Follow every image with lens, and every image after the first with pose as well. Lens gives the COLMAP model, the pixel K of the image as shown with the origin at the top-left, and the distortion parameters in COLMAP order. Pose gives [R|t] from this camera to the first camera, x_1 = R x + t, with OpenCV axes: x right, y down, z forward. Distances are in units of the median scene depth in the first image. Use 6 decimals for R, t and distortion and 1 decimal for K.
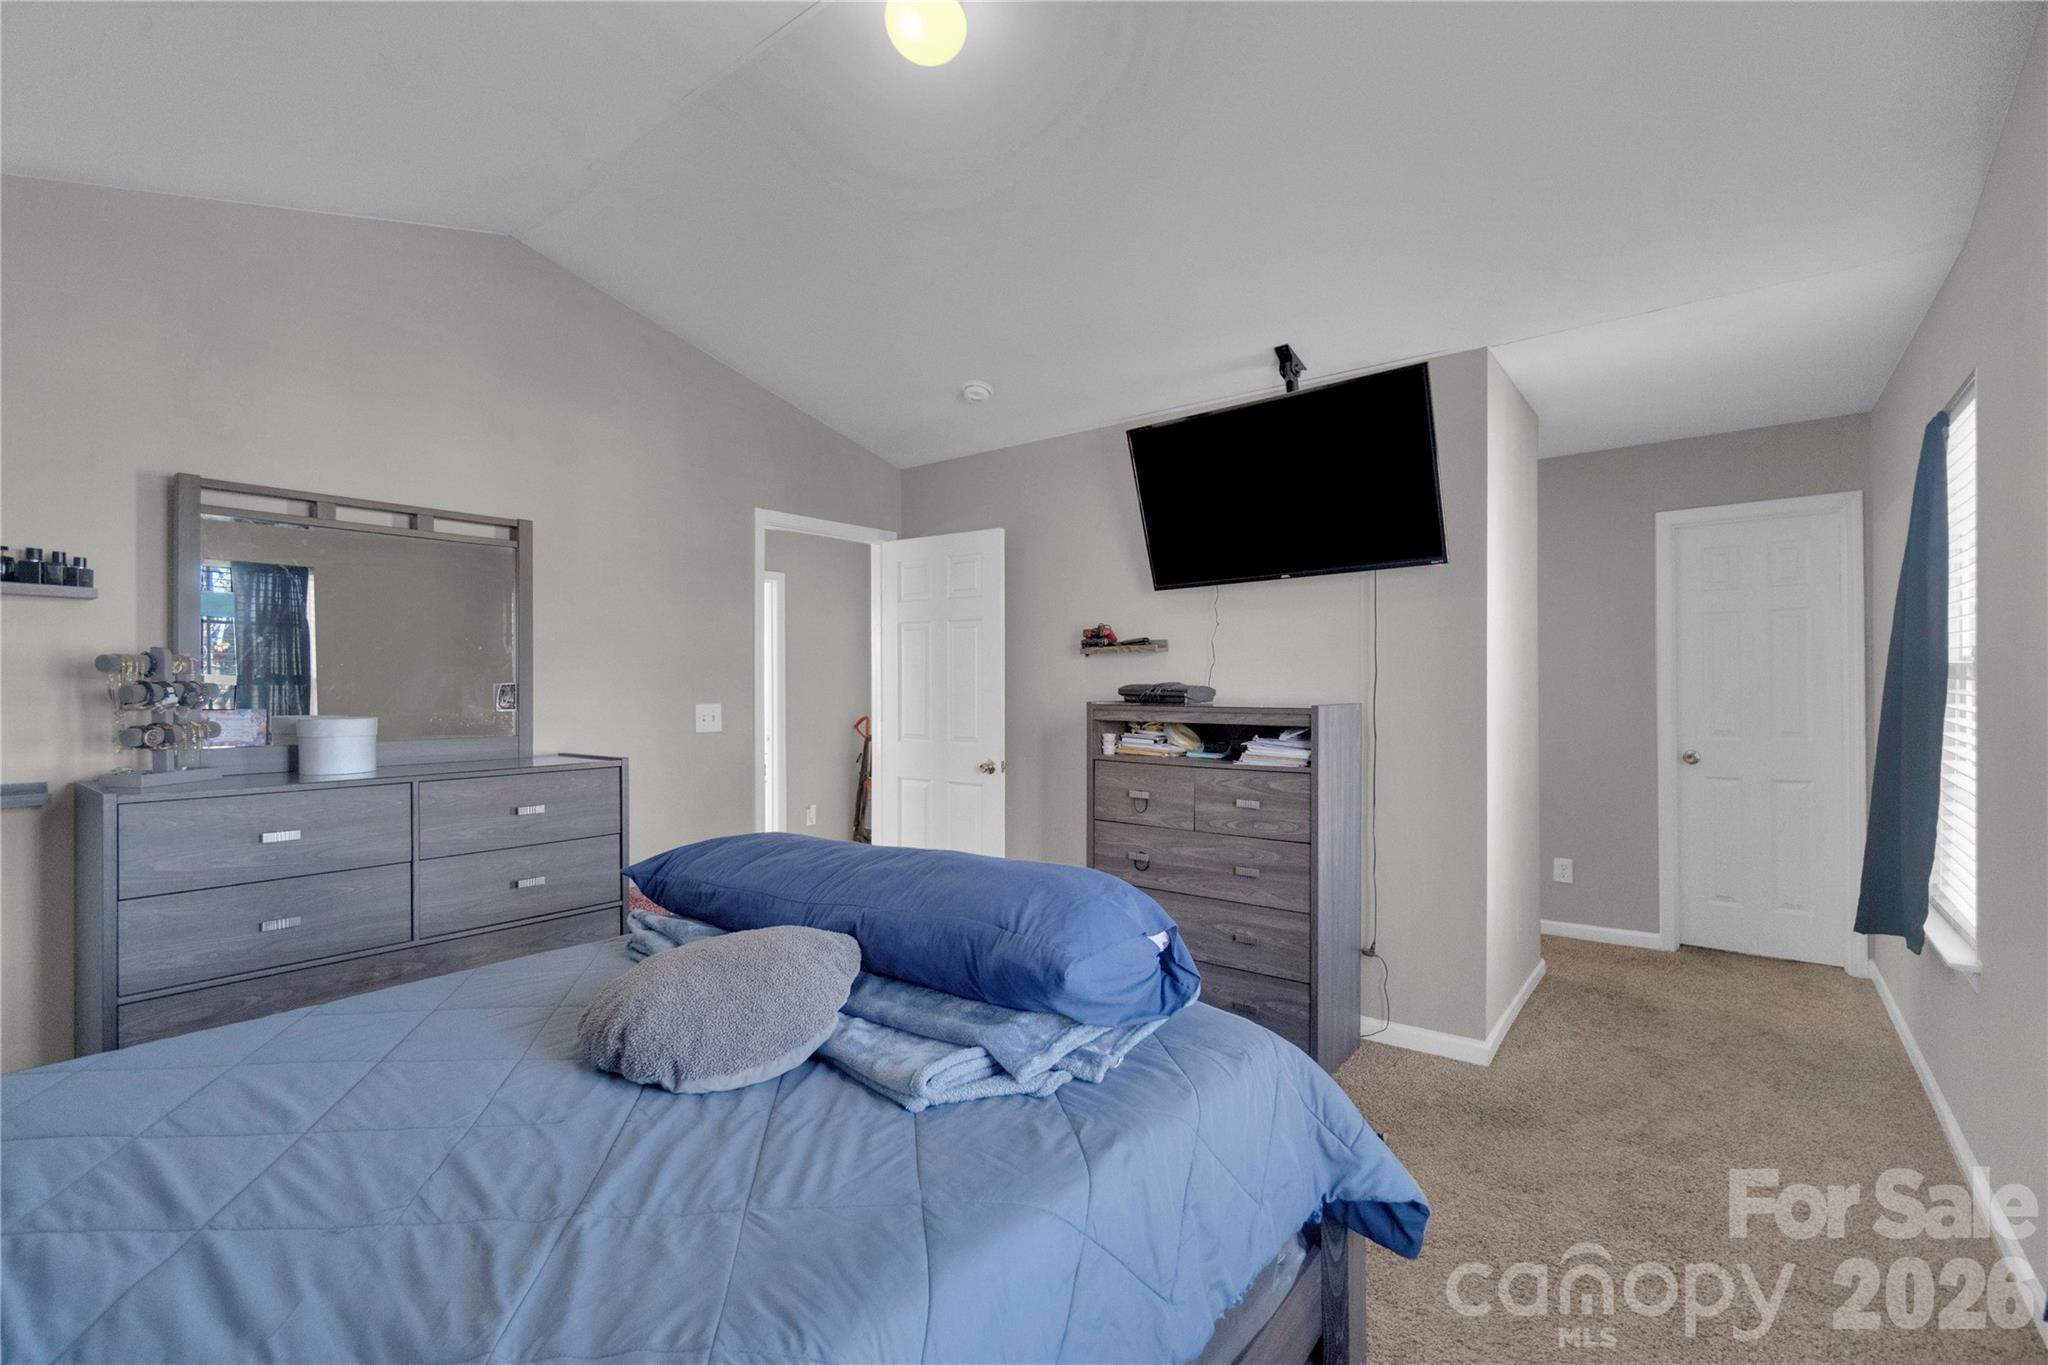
lens RADIAL K [[911.3, 0, 1025.0], [0, 911.3, 684.5], [0, 0, 1]] dist [-0.003951, -0.000465]
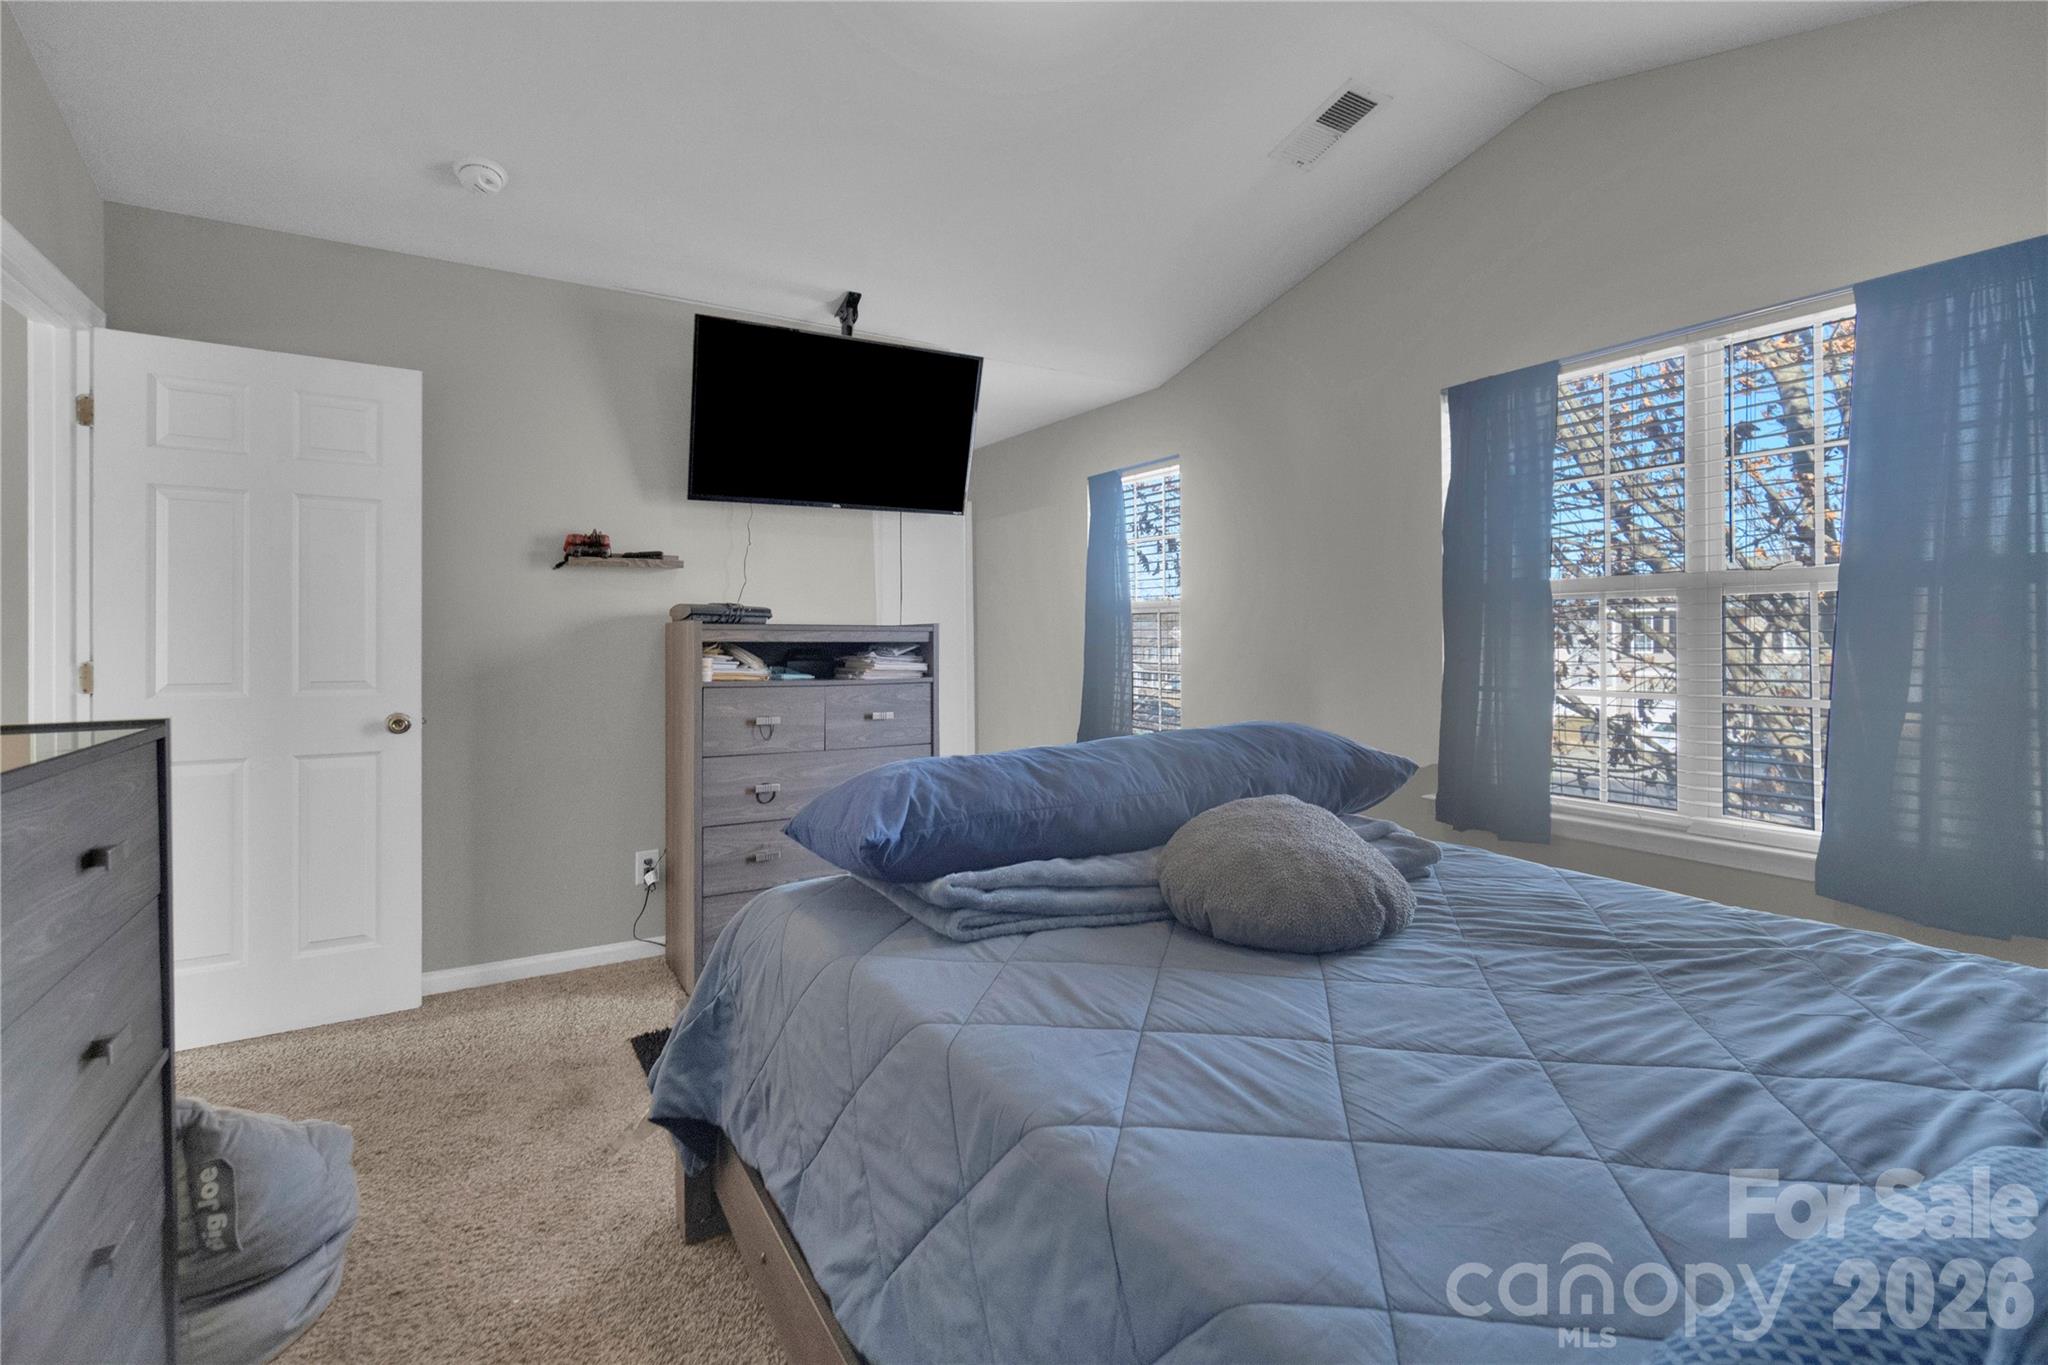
lens RADIAL K [[911.3, 0, 1030.6], [0, 911.3, 636.7], [0, 0, 1]] dist [-0.003951, -0.000465]
pose [[0.350221, 0.002817, 0.936663, -0.626502], [0.004000, 0.999982, -0.004503, 0.039427], [-0.936658, 0.005324, 0.350204, 0.412927]]
